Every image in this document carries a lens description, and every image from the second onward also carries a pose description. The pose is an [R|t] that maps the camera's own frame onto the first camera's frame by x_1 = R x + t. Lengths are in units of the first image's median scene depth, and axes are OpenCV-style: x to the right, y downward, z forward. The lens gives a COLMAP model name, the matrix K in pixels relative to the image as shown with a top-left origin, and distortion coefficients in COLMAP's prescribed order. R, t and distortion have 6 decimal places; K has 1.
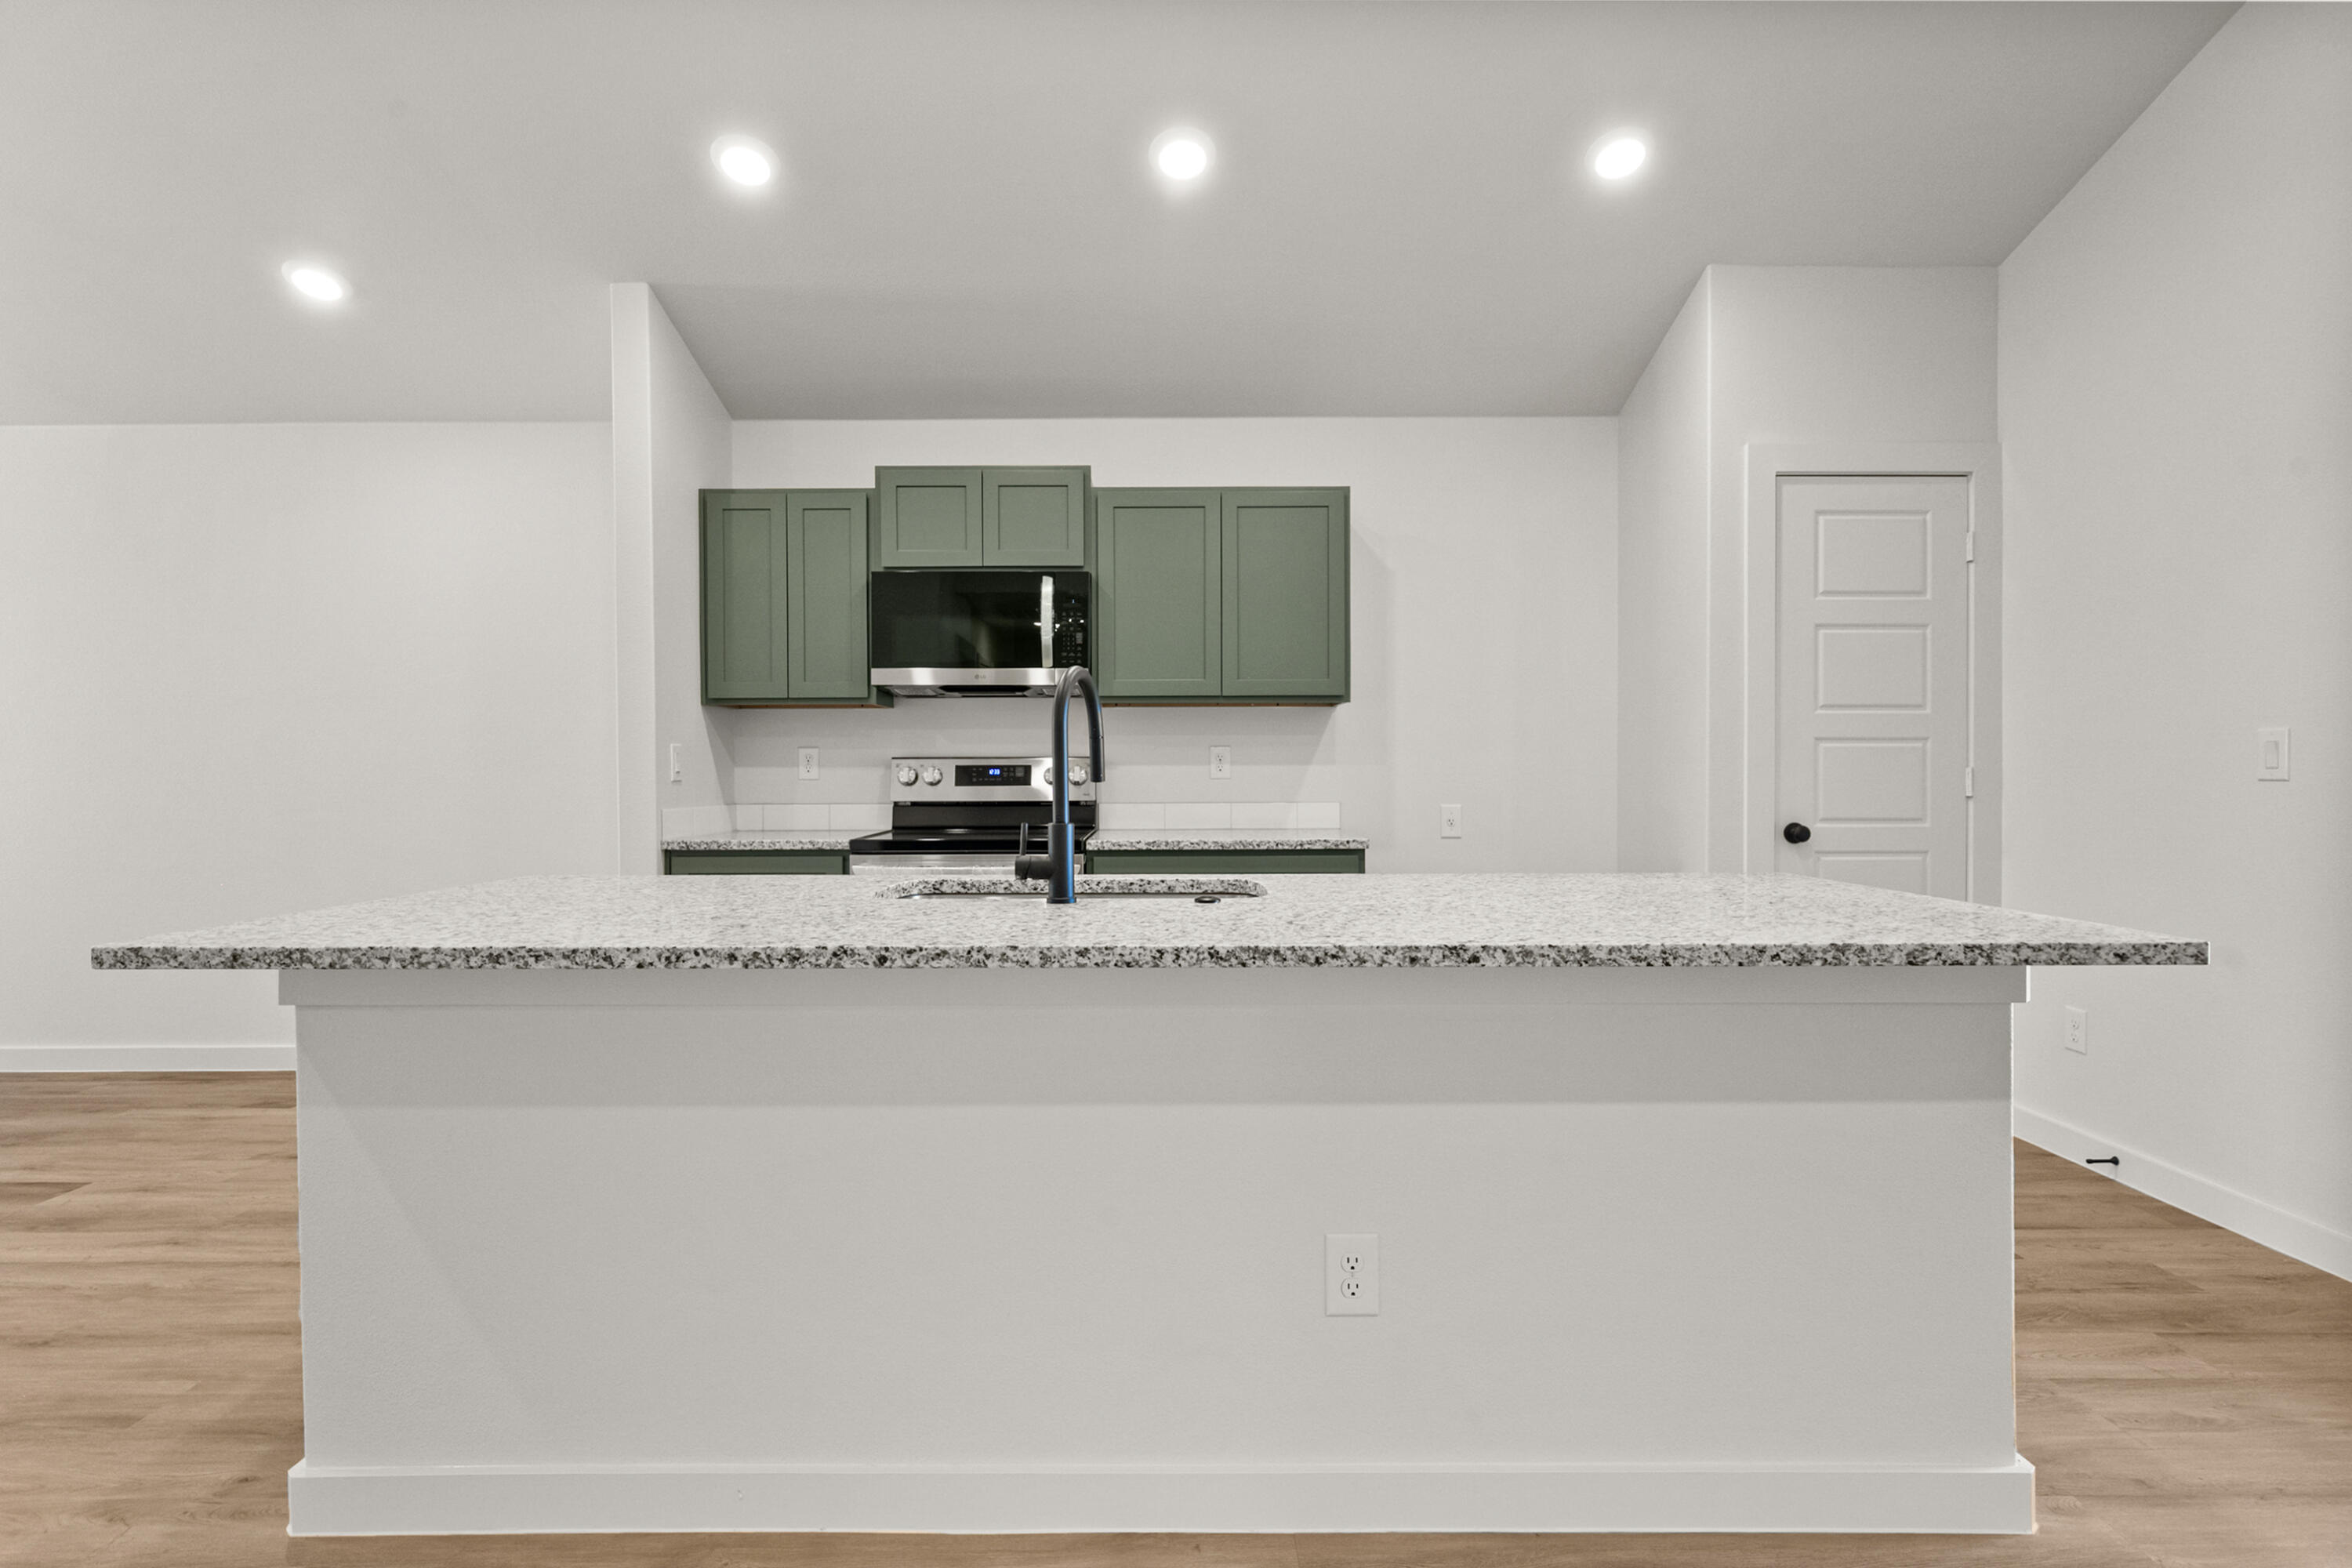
lens RADIAL K [[1183.7, 0, 1176.0], [0, 1183.7, 784.0], [0, 0, 1]] dist [-0.002269, 0.000247]
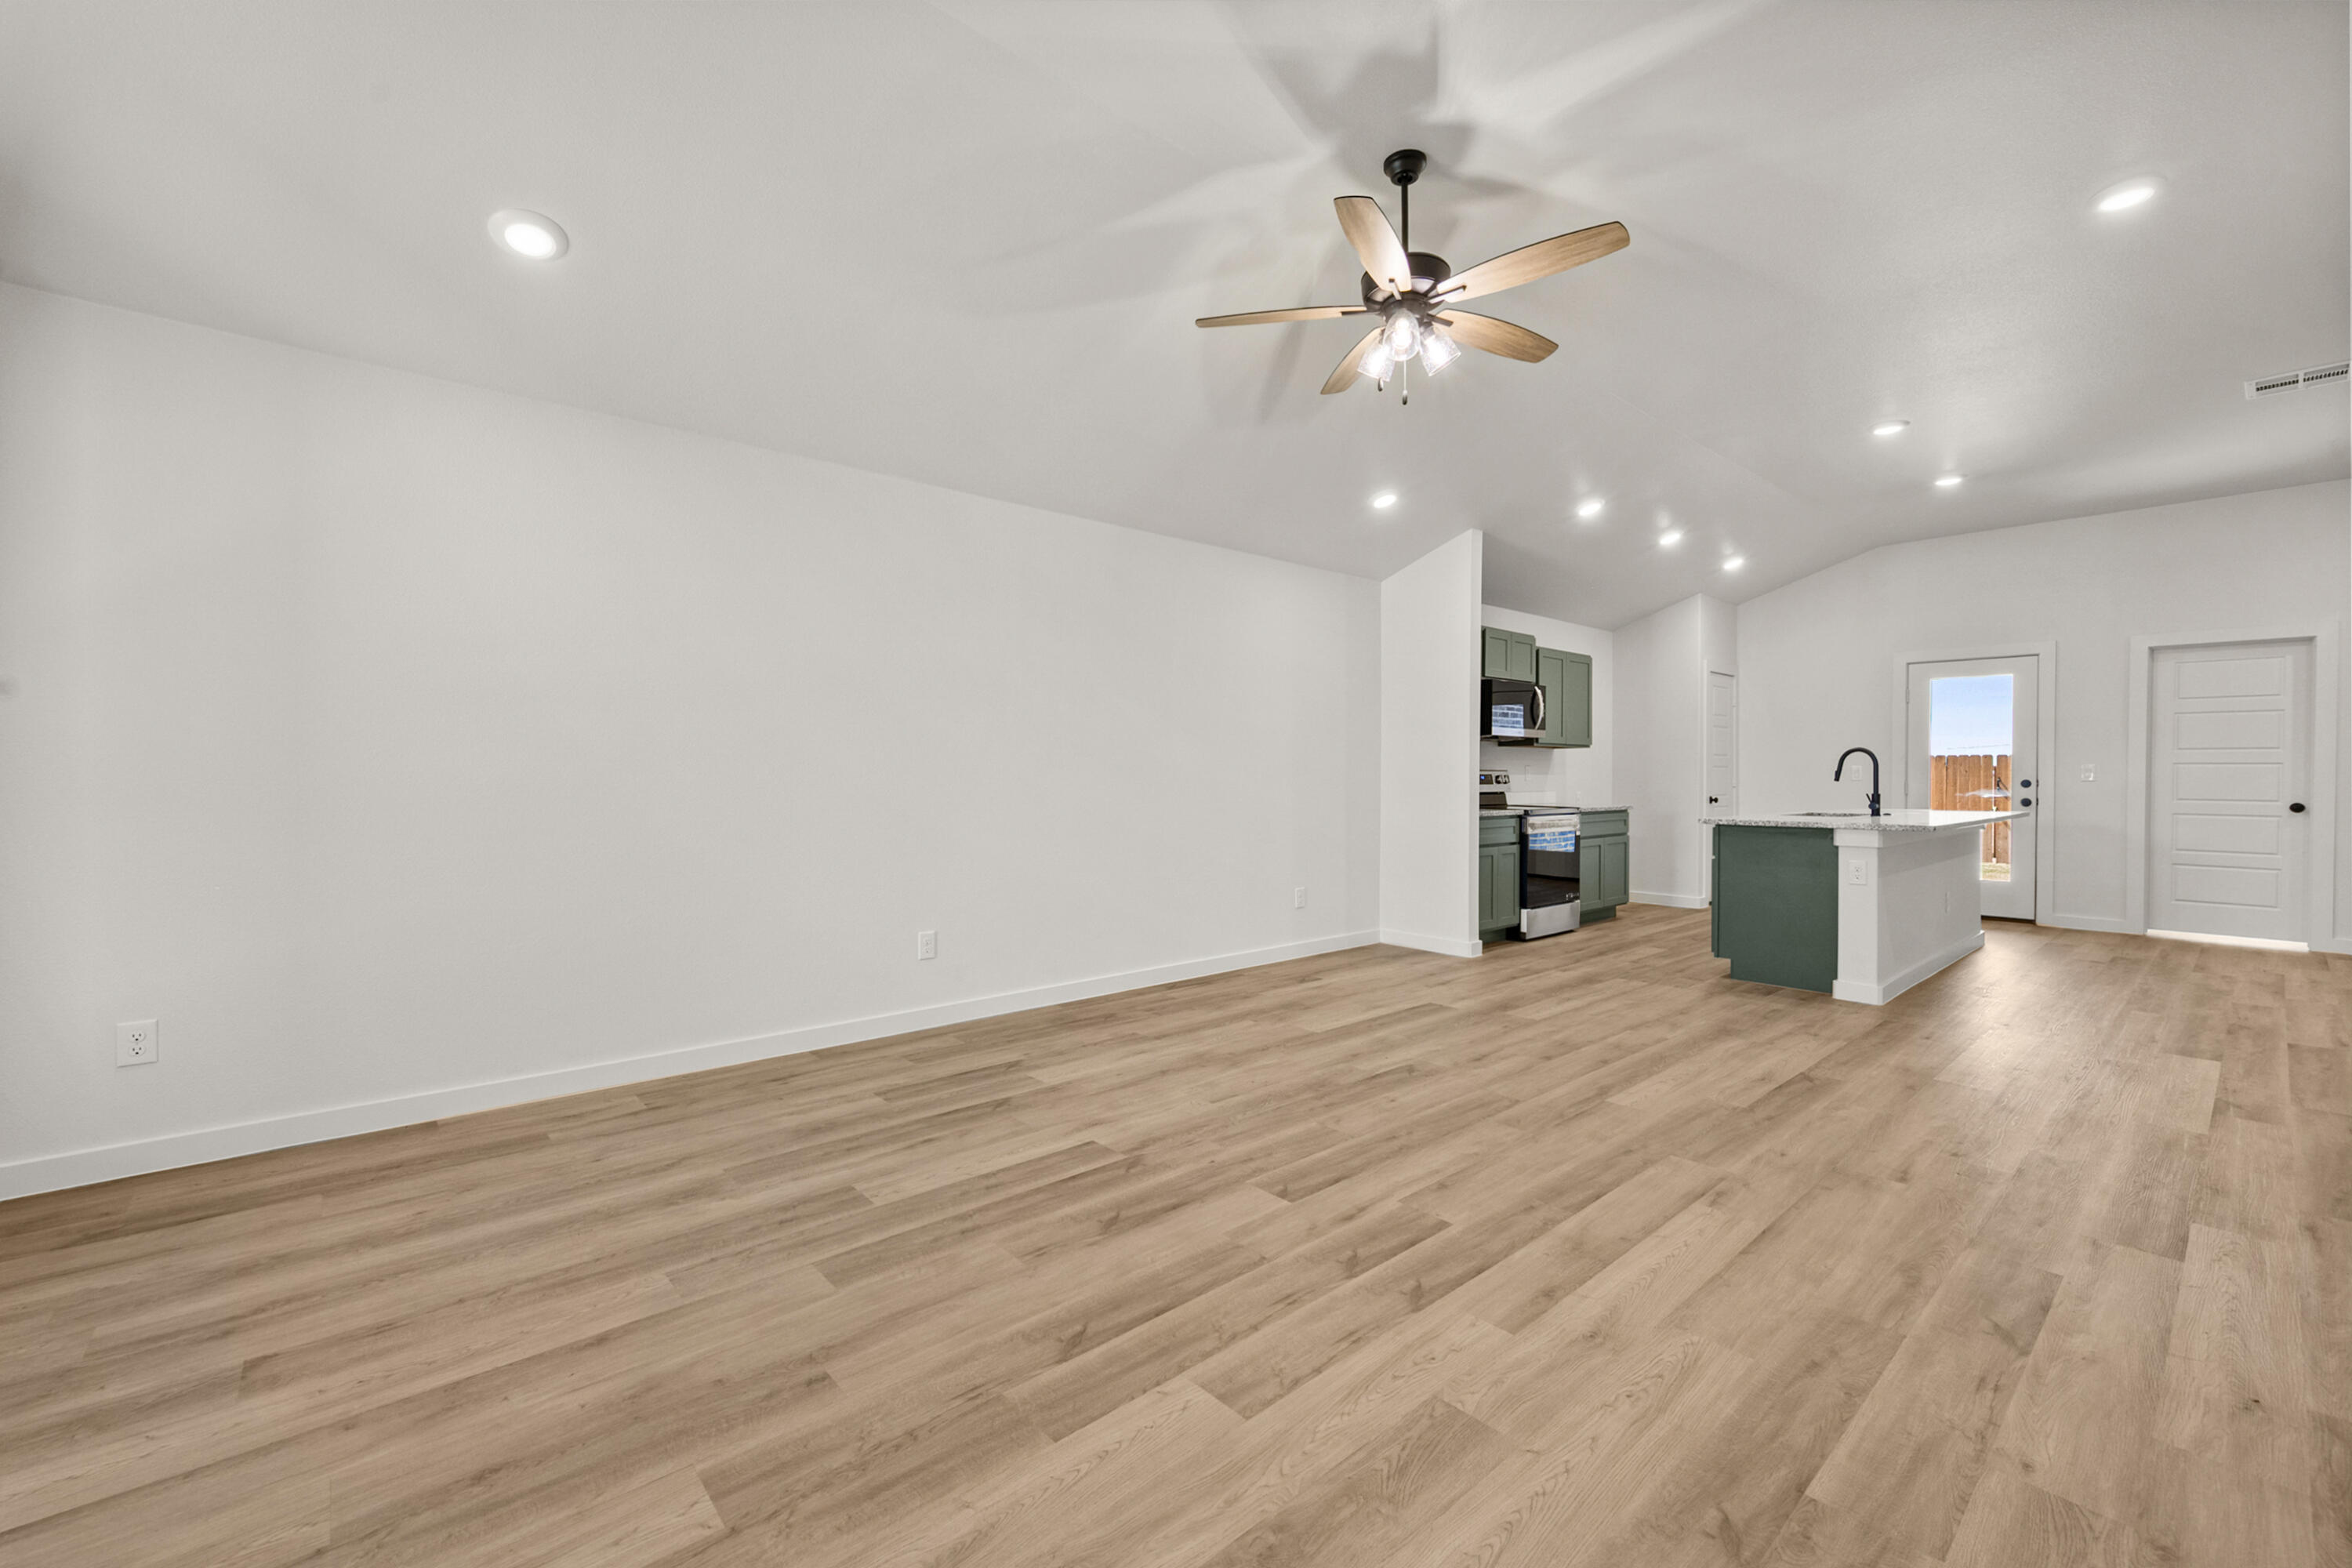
lens RADIAL K [[956.8, 0, 1182.9], [0, 956.8, 782.6], [0, 0, 1]] dist [0.000137, 0.000320]
pose [[0.750119, -0.001799, 0.661301, -1.901057], [0.004392, 0.999988, -0.002263, 0.000256], [-0.661289, 0.004602, 0.750117, 0.127905]]
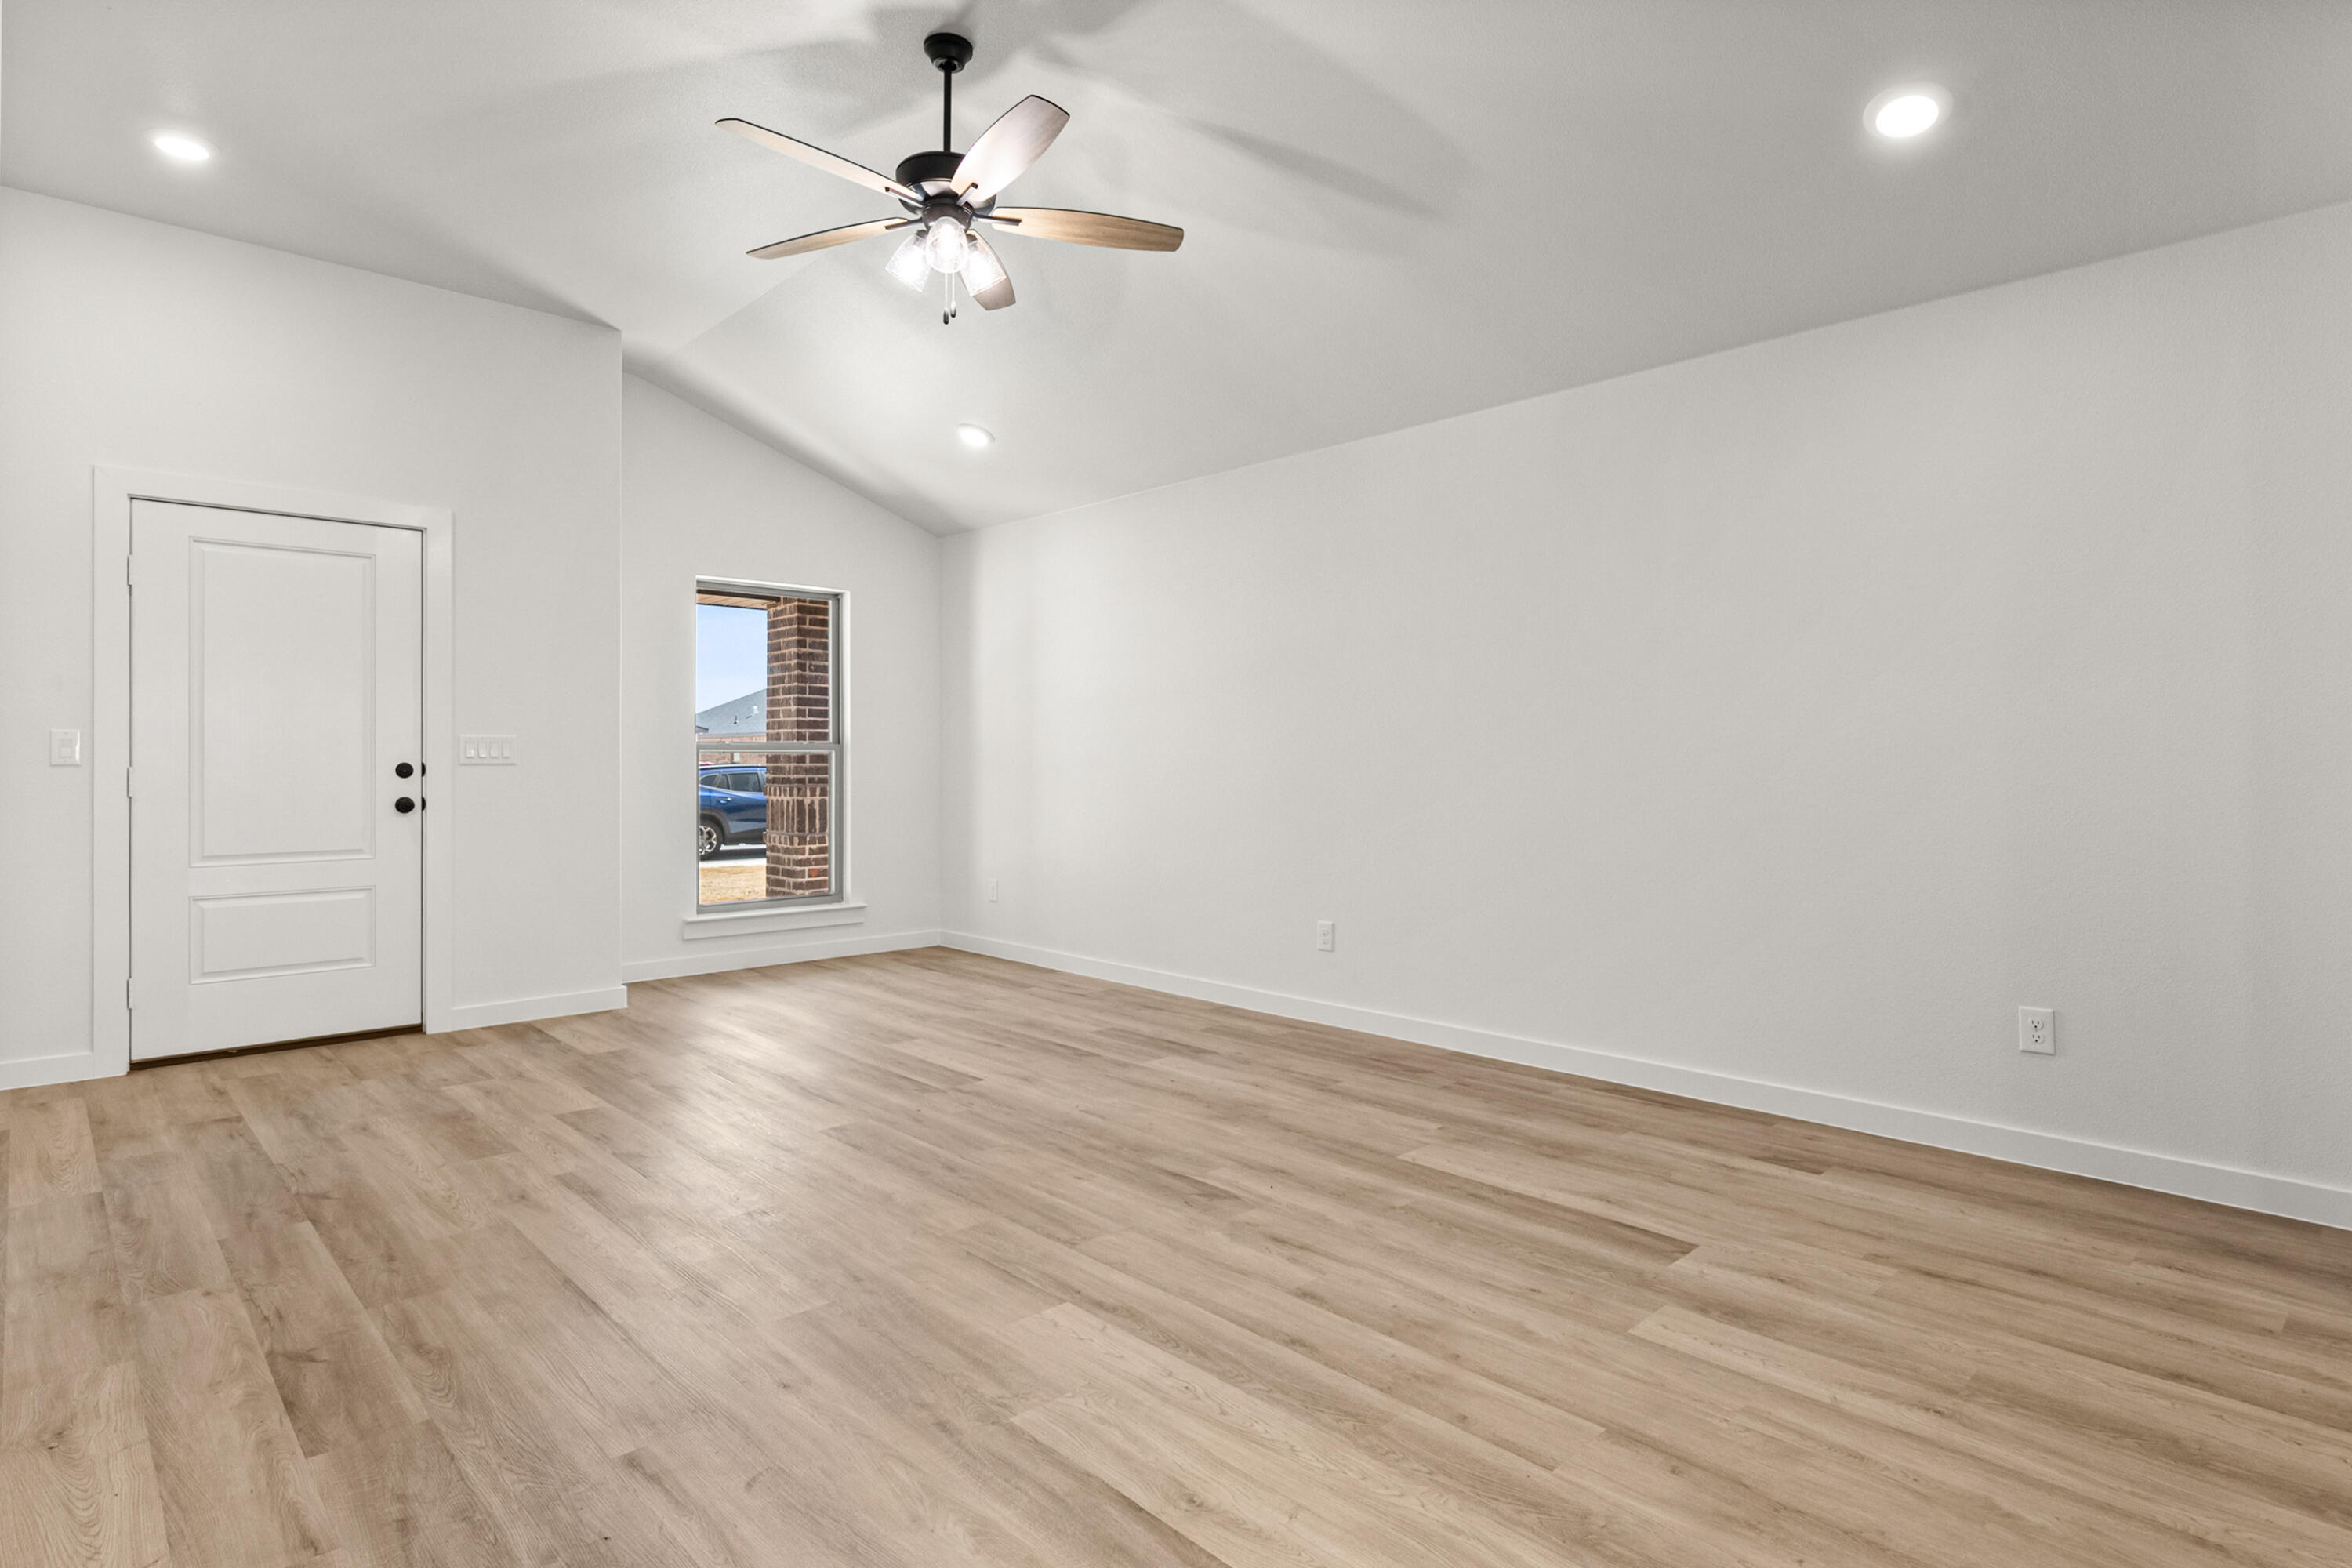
lens RADIAL K [[1211.8, 0, 1171.9], [0, 1211.8, 763.6], [0, 0, 1]] dist [-0.001673, -0.000461]
pose [[0.689662, 0.003997, -0.724121, -0.485938], [-0.010682, 0.999932, -0.004654, 0.004861], [0.724053, 0.010945, 0.689658, 0.120703]]
